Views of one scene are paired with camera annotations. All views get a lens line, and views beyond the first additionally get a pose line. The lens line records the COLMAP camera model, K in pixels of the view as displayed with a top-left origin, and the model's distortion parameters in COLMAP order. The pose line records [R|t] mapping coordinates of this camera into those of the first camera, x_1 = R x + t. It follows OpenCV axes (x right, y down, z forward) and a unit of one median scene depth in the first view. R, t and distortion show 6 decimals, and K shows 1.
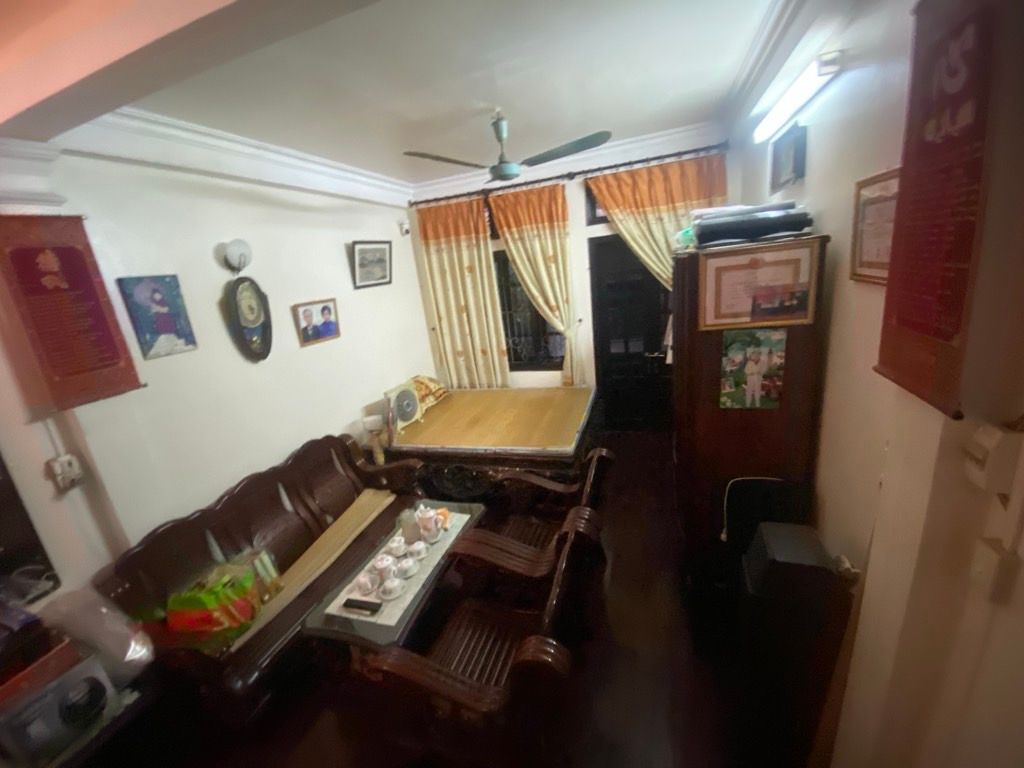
lens RADIAL K [[415.9, 0, 512.0], [0, 415.9, 384.0], [0, 0, 1]] dist [0.040868, -0.030141]
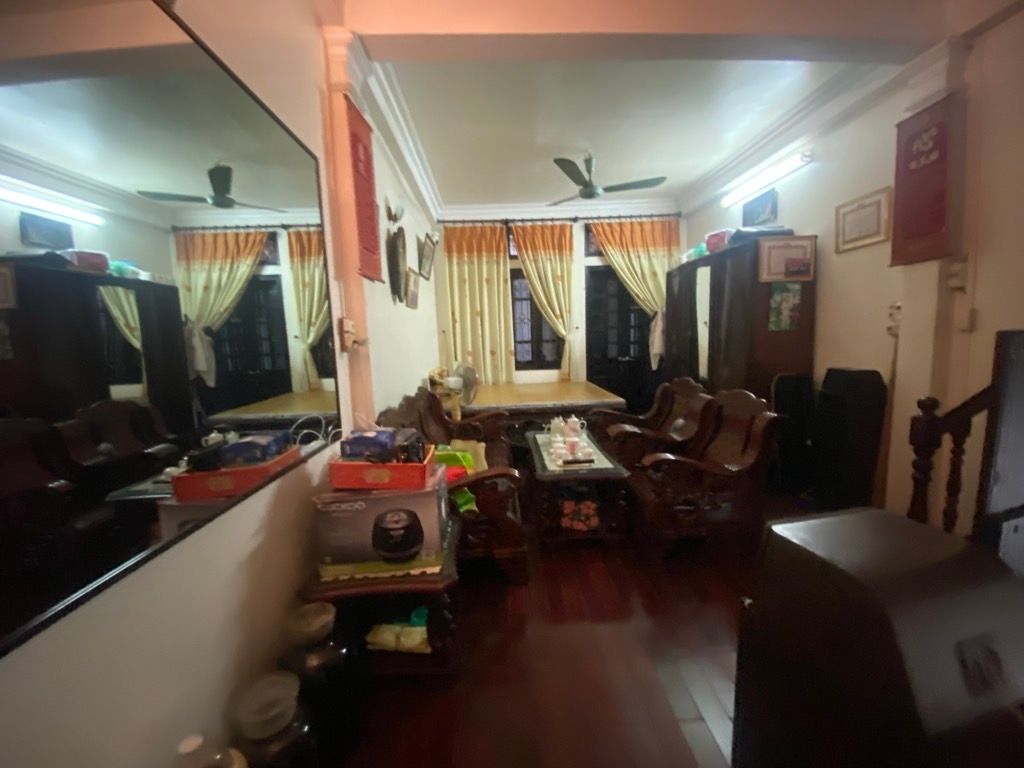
lens RADIAL K [[415.9, 0, 512.0], [0, 415.9, 384.0], [0, 0, 1]] dist [0.040868, -0.030141]
pose [[0.932959, 0.040762, 0.357668, -0.780665], [0.027826, 0.982429, -0.184549, 0.406738], [-0.358906, 0.182129, 0.915432, -0.098411]]
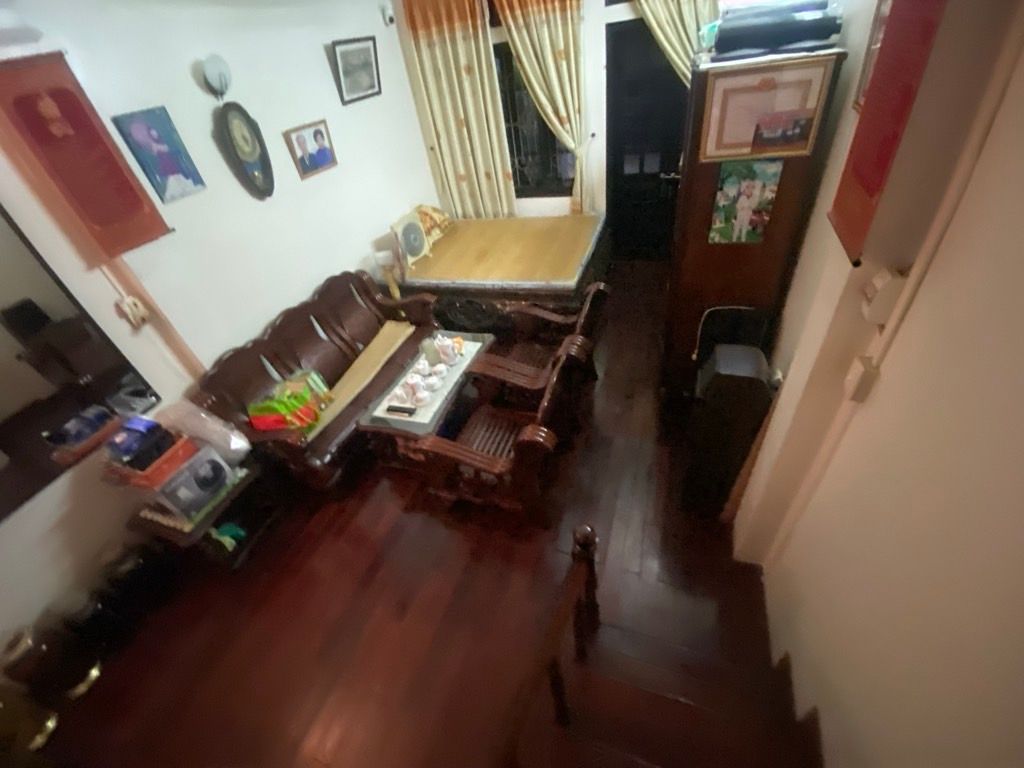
lens RADIAL K [[415.9, 0, 512.0], [0, 415.9, 384.0], [0, 0, 1]] dist [0.040868, -0.030141]
pose [[0.999540, -0.009569, -0.028762, 0.016720], [0.020144, 0.918708, 0.394424, -0.034321], [0.022650, -0.394822, 0.918478, -0.103597]]
